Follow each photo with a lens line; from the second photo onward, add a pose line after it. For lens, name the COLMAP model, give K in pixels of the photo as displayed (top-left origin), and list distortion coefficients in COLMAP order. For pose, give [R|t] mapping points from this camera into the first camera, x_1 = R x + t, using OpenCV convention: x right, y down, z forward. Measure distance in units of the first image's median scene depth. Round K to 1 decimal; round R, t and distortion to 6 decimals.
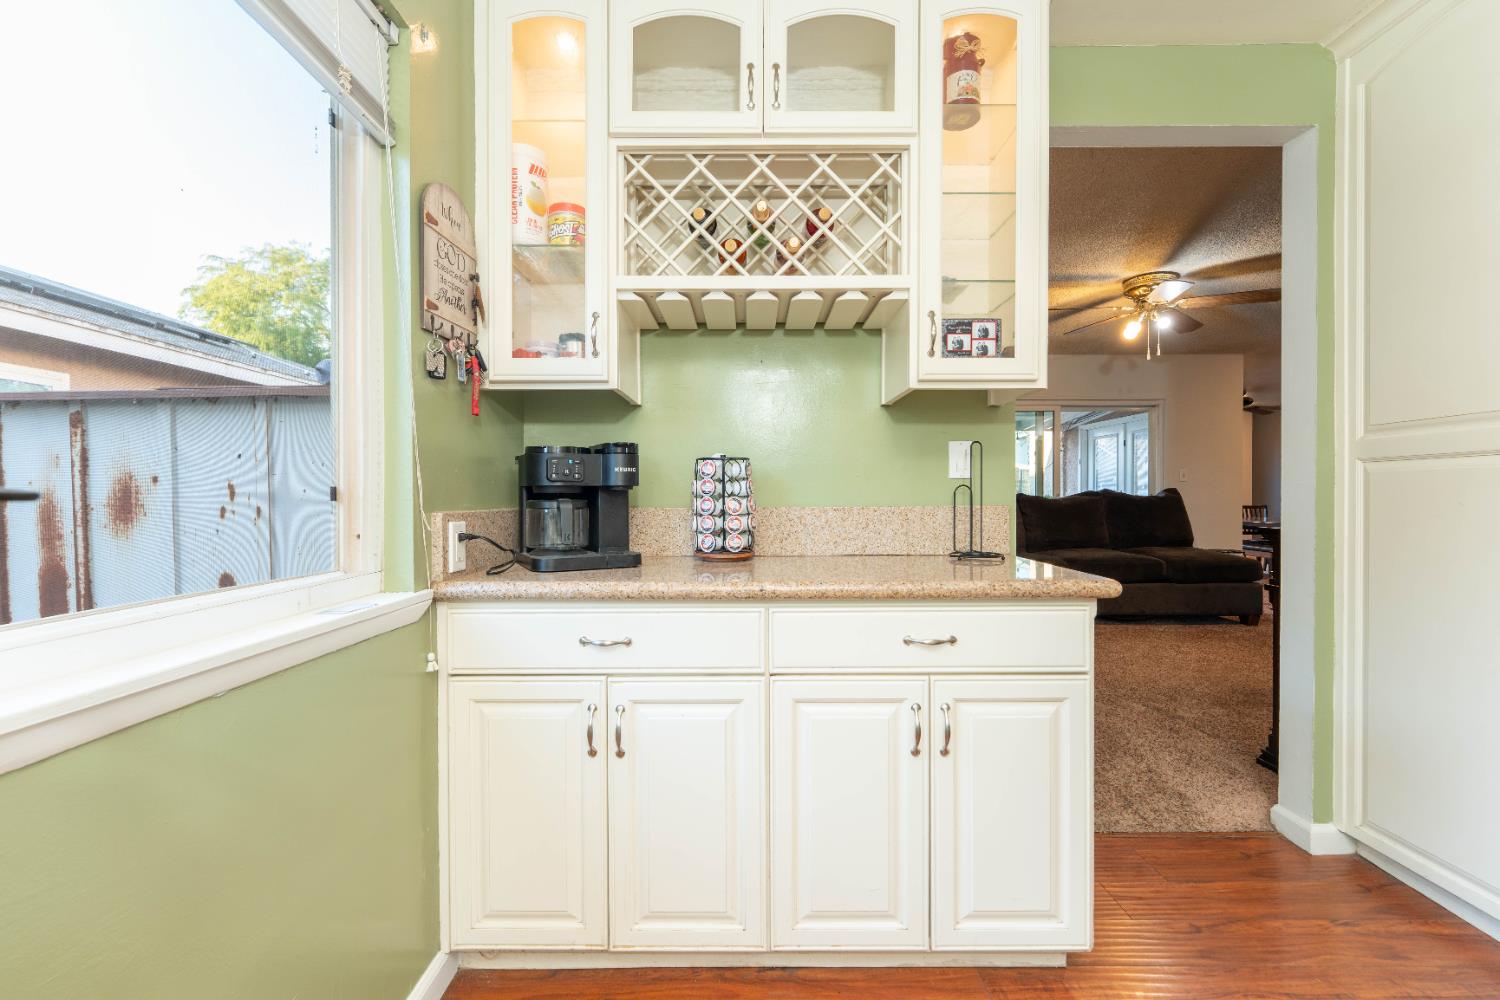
lens RADIAL K [[652.2, 0, 750.2], [0, 652.2, 499.0], [0, 0, 1]] dist [0.000968, 0.000034]
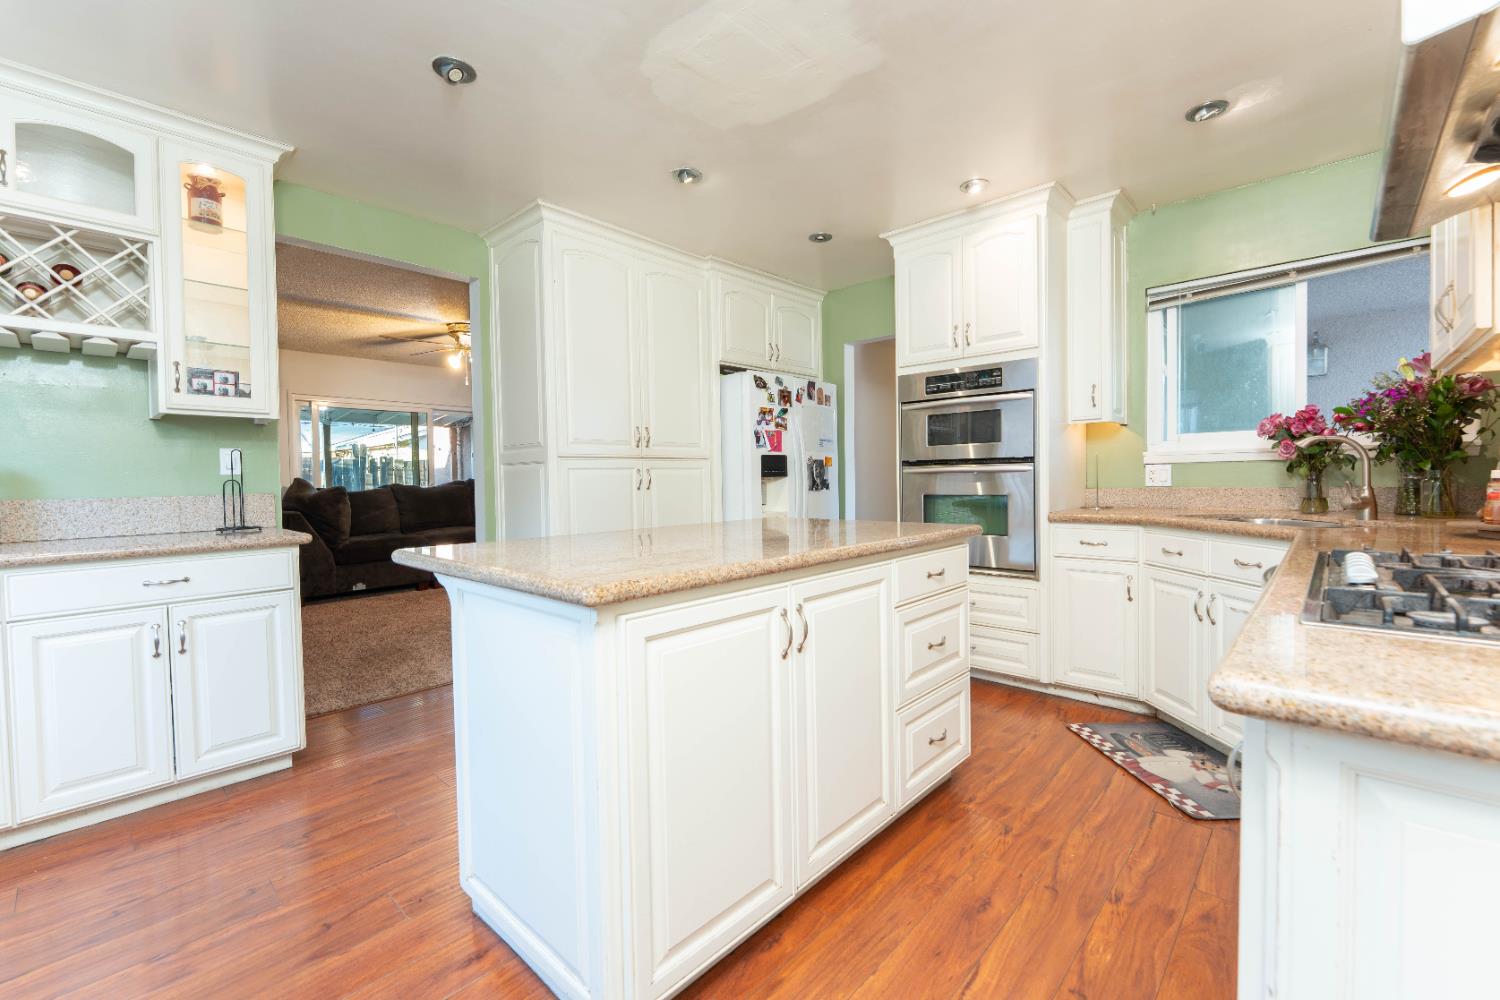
lens RADIAL K [[598.4, 0, 723.9], [0, 598.4, 491.3], [0, 0, 1]] dist [-0.004234, 0.001227]
pose [[0.666149, -0.025970, 0.745367, 0.090271], [0.021527, 0.999647, 0.015591, 0.007411], [-0.745508, 0.005660, 0.666472, -0.788798]]
